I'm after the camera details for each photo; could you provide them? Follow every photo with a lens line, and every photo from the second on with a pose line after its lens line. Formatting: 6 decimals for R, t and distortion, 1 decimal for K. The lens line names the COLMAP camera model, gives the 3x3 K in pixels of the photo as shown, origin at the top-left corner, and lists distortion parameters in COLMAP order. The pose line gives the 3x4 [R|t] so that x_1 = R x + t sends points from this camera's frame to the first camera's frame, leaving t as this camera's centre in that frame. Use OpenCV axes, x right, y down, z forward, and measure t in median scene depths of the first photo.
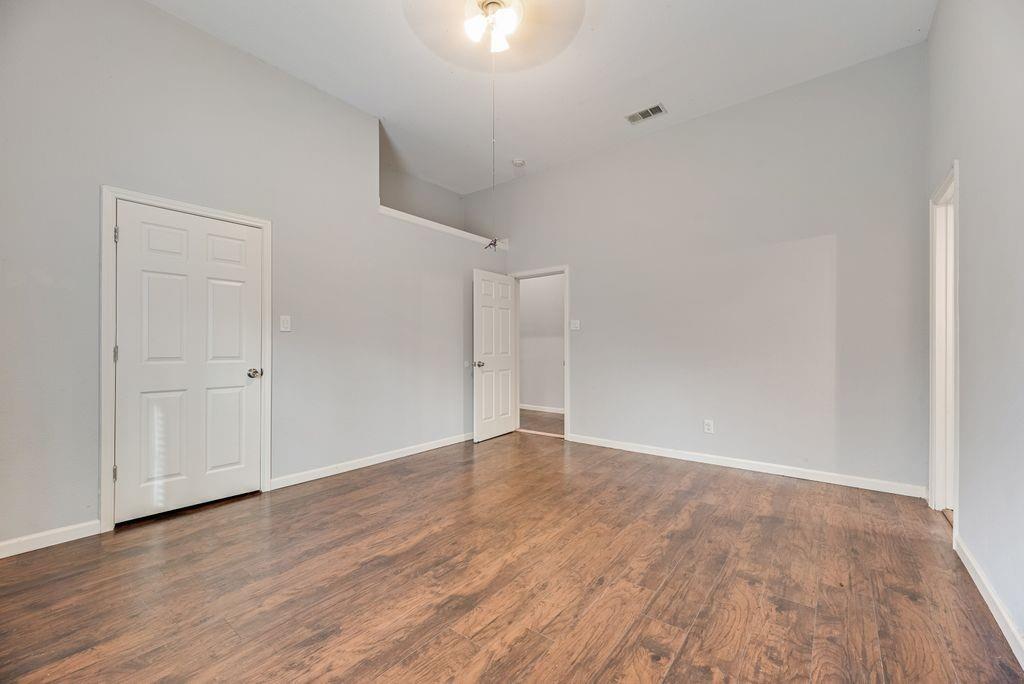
lens RADIAL K [[415.2, 0, 513.7], [0, 415.2, 349.7], [0, 0, 1]] dist [0.001151, -0.001090]
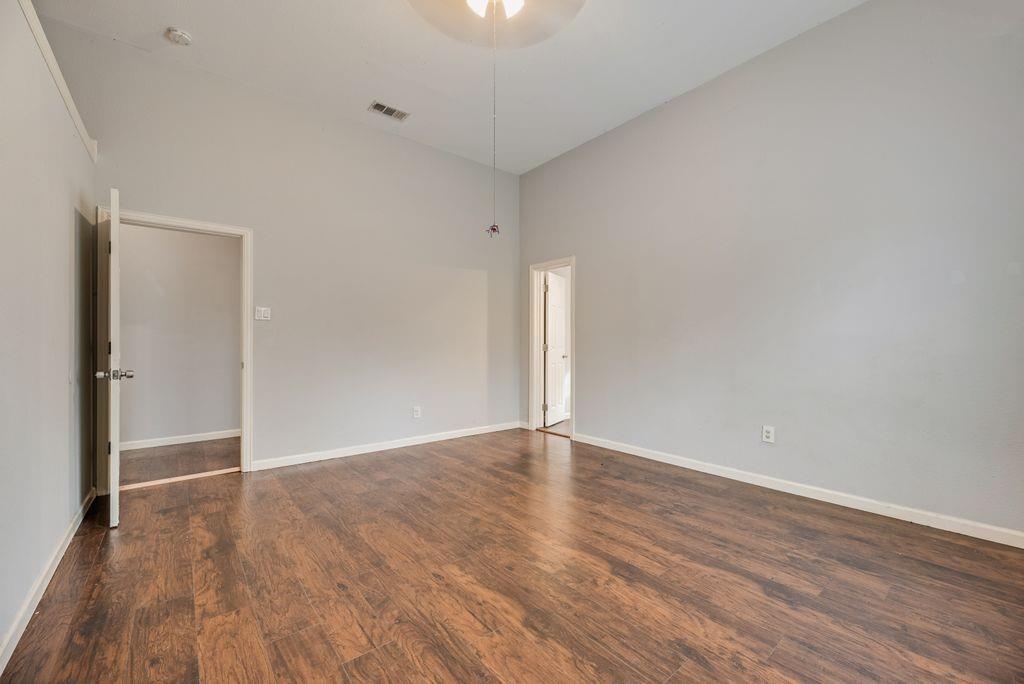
lens RADIAL K [[415.2, 0, 514.1], [0, 415.2, 343.8], [0, 0, 1]] dist [0.001151, -0.001090]
pose [[0.202320, 0.004561, 0.979309, -0.906544], [0.002570, 0.999983, -0.005189, 0.001773], [-0.979316, 0.003567, 0.202305, 0.743010]]
